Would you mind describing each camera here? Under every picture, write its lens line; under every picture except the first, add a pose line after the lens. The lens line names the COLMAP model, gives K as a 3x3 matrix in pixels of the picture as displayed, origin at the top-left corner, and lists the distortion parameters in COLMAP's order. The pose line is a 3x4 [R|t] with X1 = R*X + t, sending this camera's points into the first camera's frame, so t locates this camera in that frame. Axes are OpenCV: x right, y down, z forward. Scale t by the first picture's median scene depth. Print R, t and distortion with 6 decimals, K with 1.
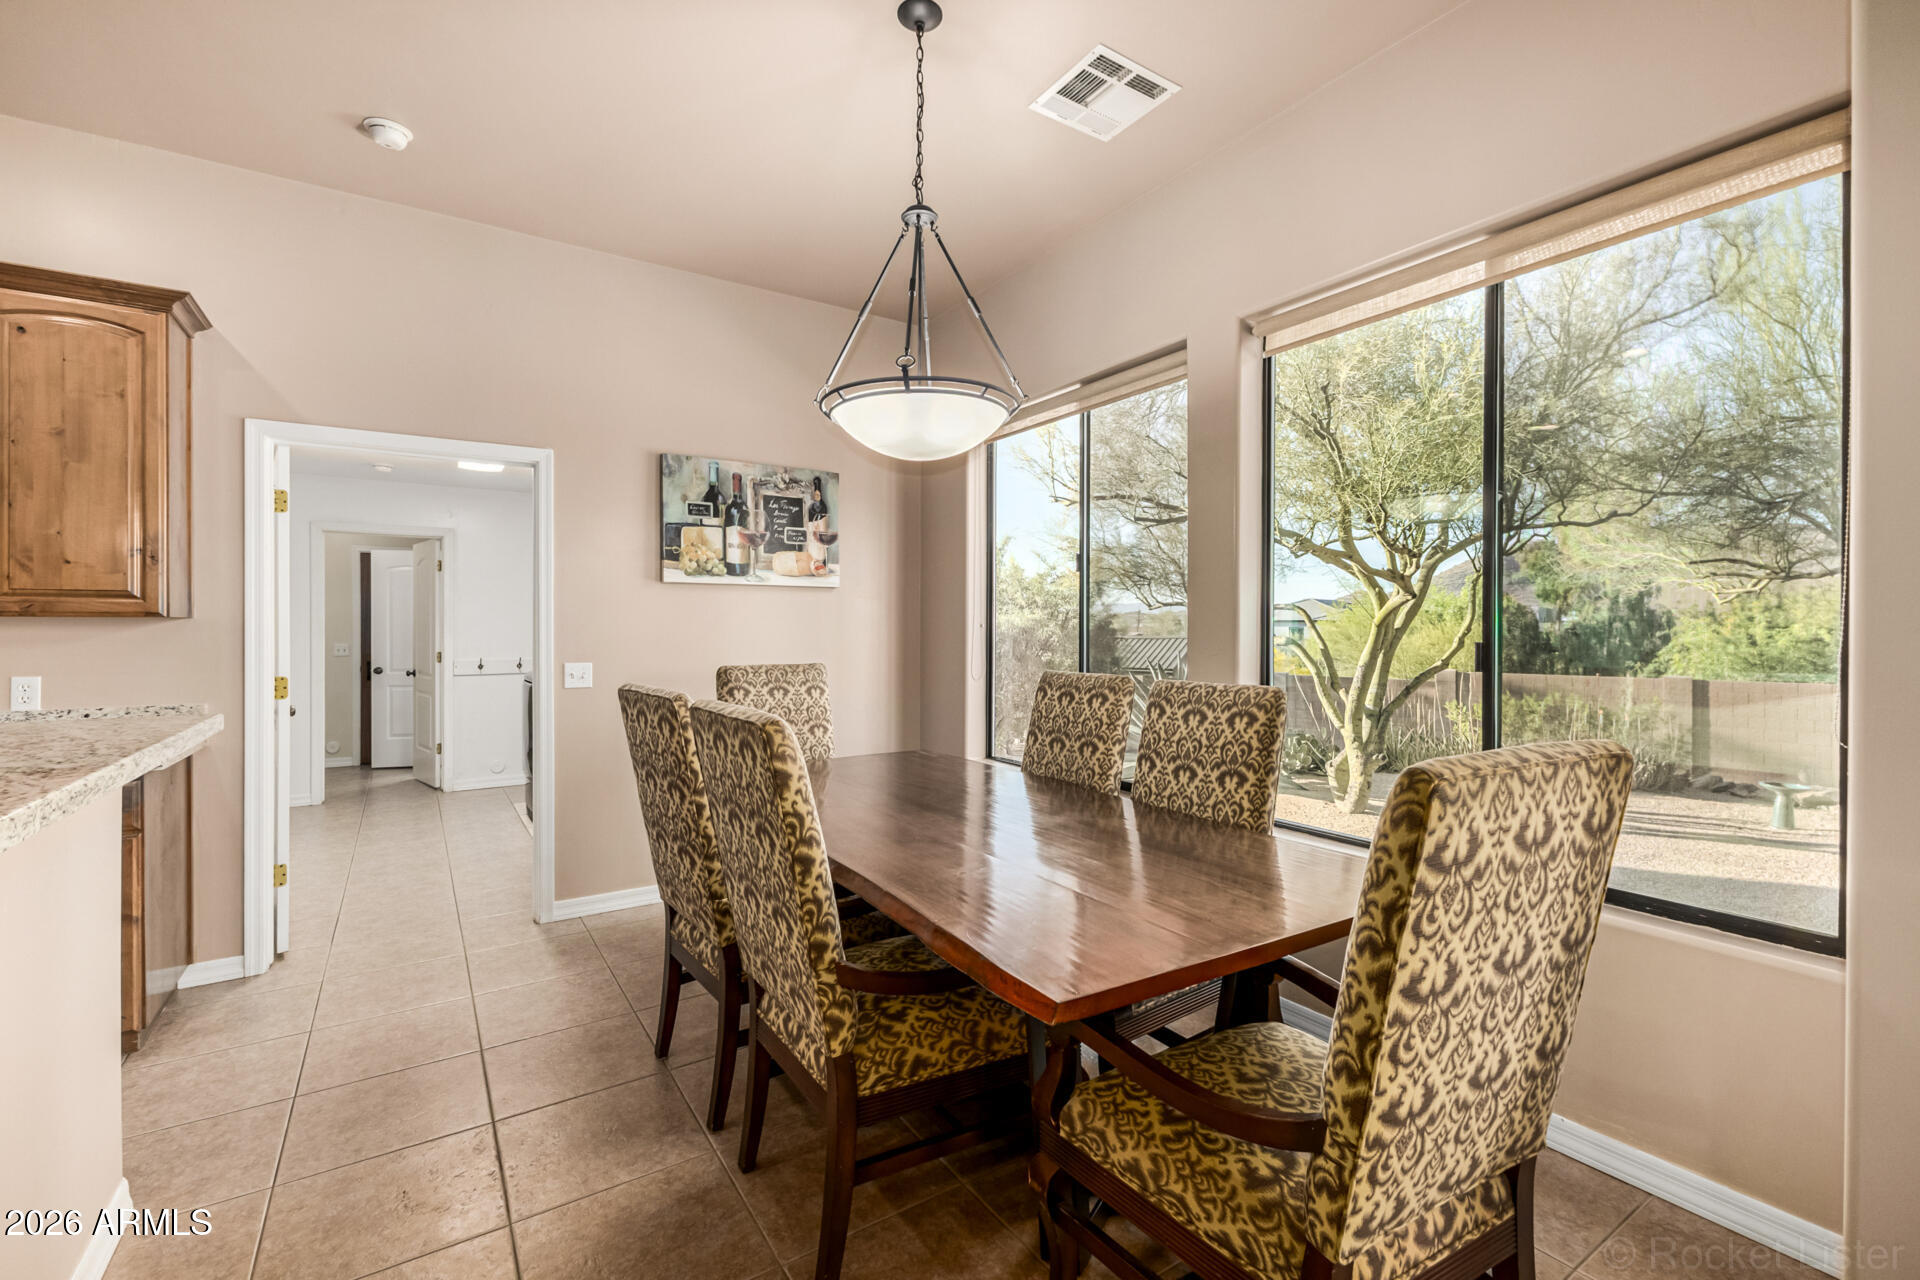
lens RADIAL K [[849.6, 0, 957.6], [0, 849.6, 626.8], [0, 0, 1]] dist [0.009420, -0.000280]
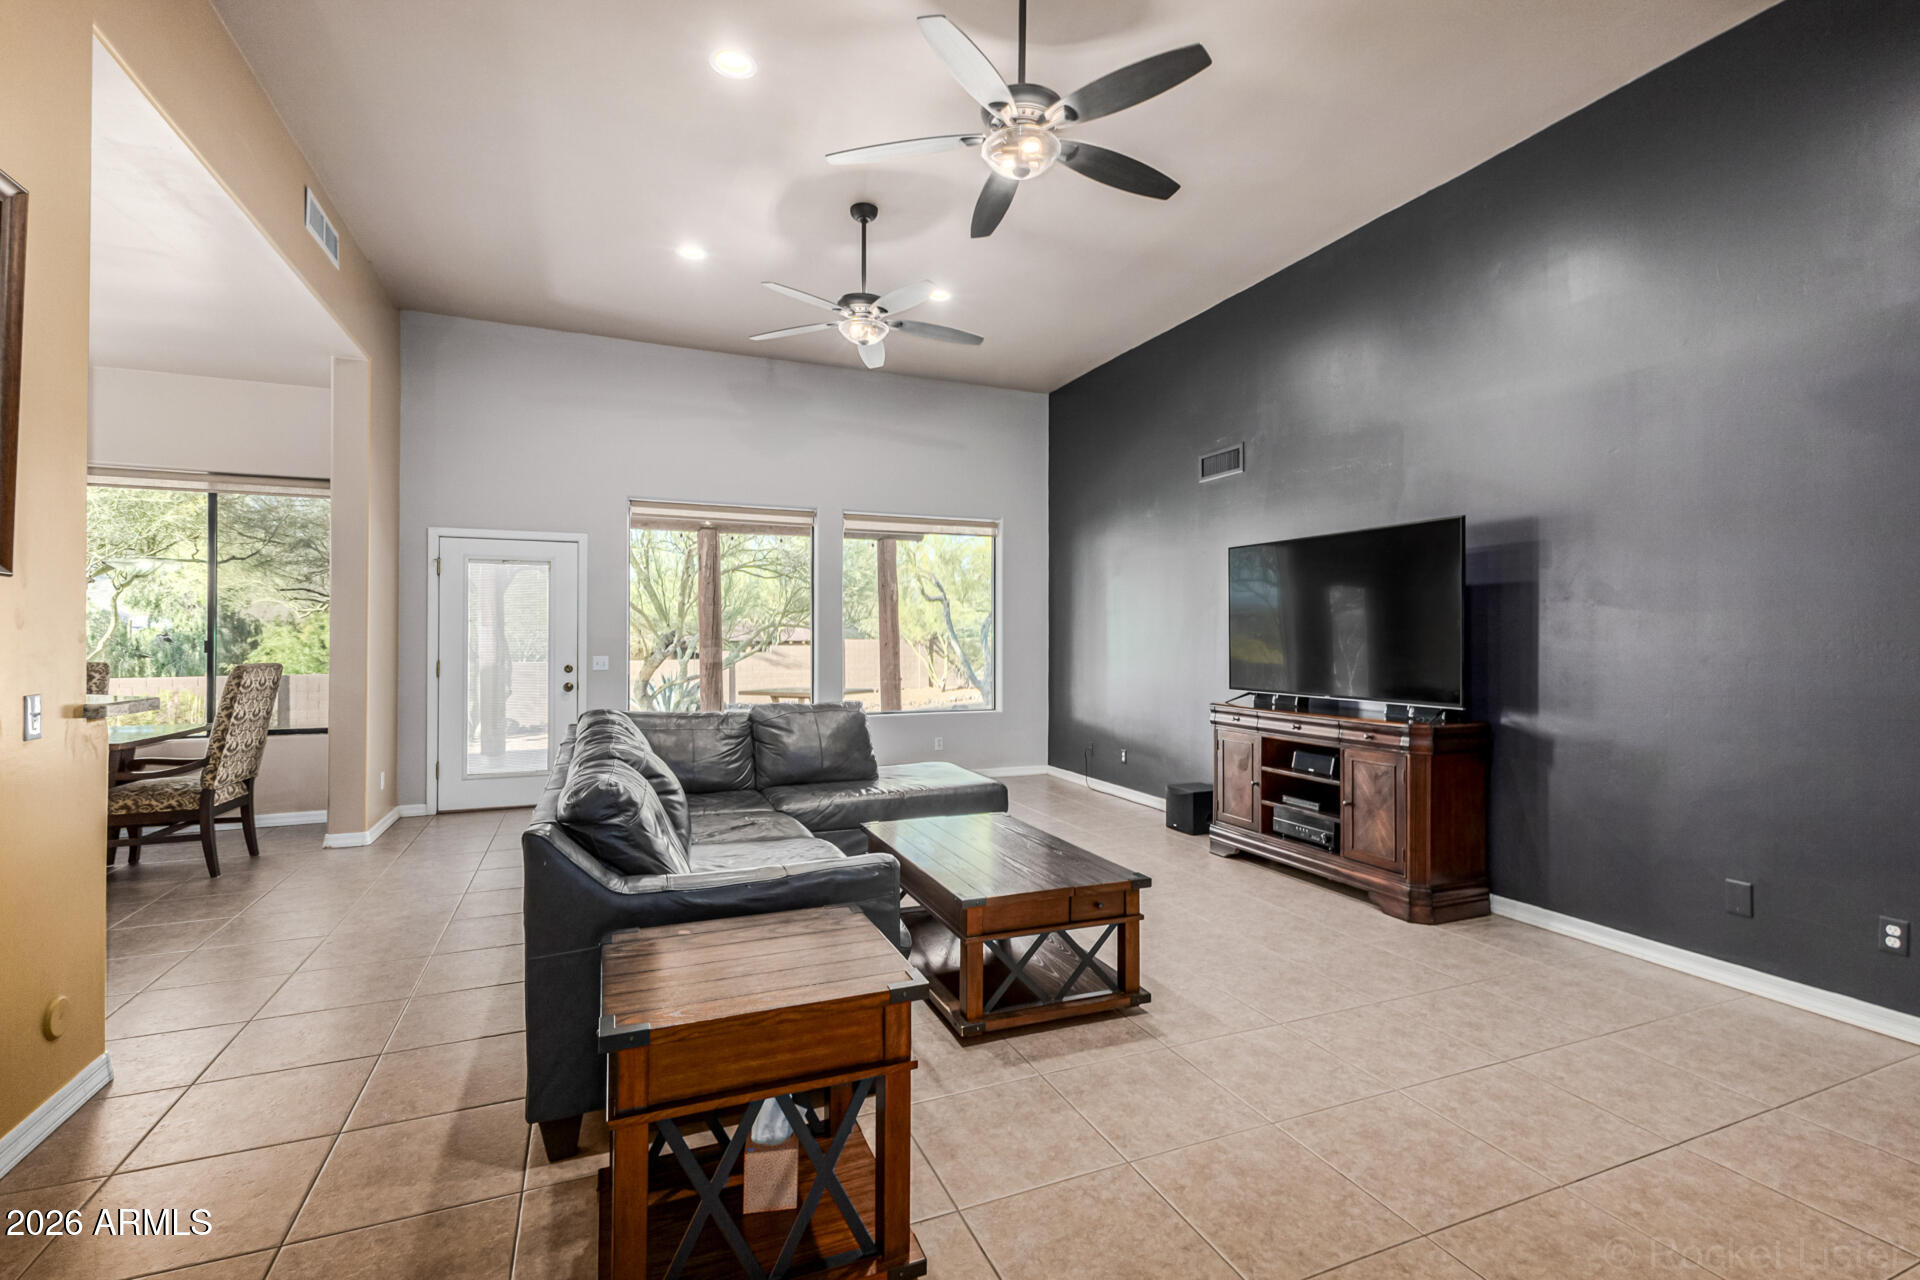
lens RADIAL K [[849.6, 0, 962.7], [0, 849.6, 638.2], [0, 0, 1]] dist [0.009420, -0.000280]
pose [[0.181078, -0.001114, 0.983468, -0.798835], [-0.004579, 0.999988, 0.001976, -0.002657], [-0.983458, -0.004861, 0.181070, -0.890617]]
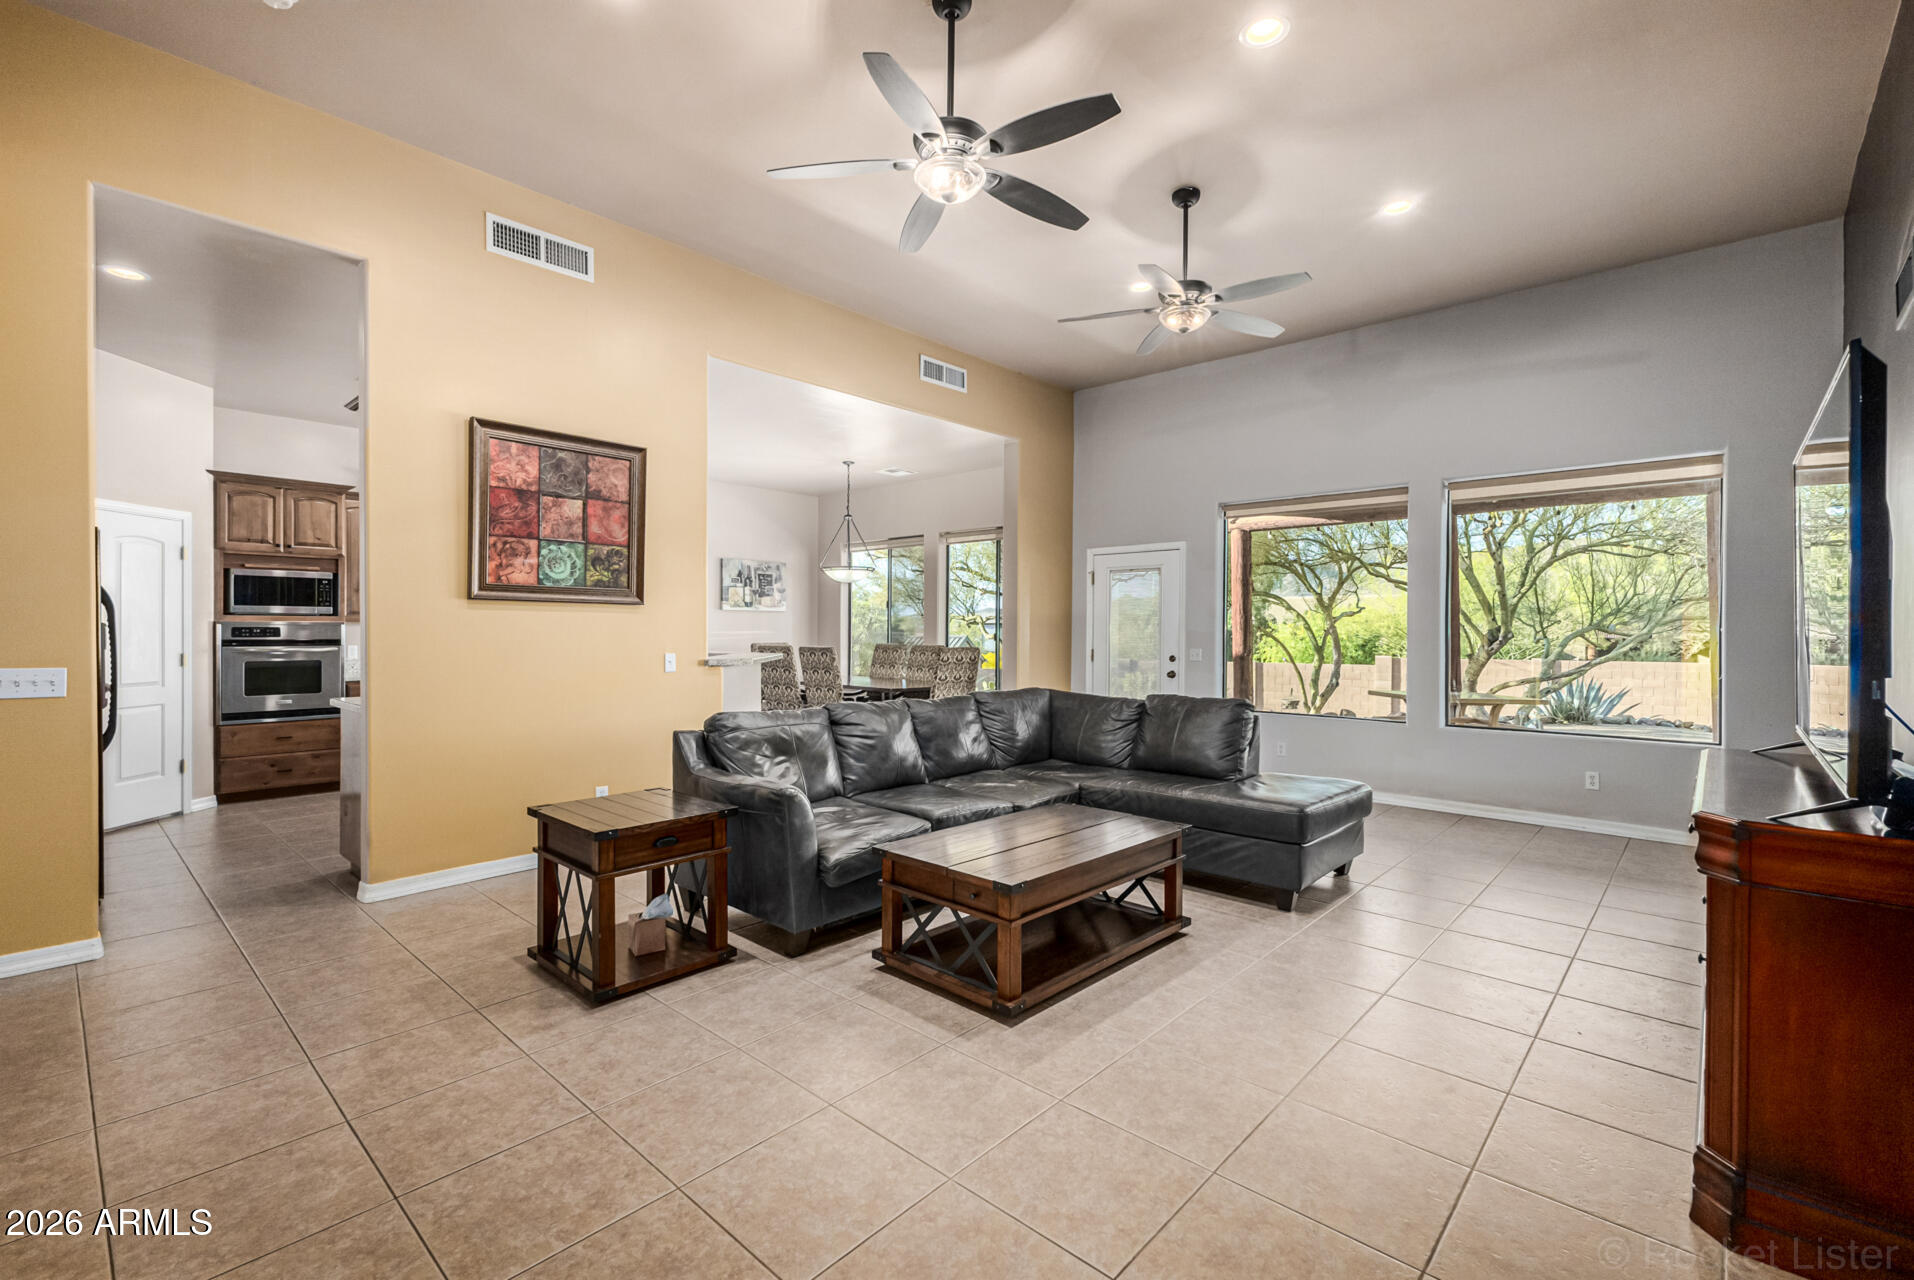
lens RADIAL K [[847.0, 0, 960.8], [0, 847.0, 635.8], [0, 0, 1]] dist [0.009420, -0.000280]
pose [[0.969456, 0.002070, 0.245256, -0.273066], [-0.004509, 0.999946, 0.009384, -0.003439], [-0.245223, -0.010203, 0.969413, -1.552259]]
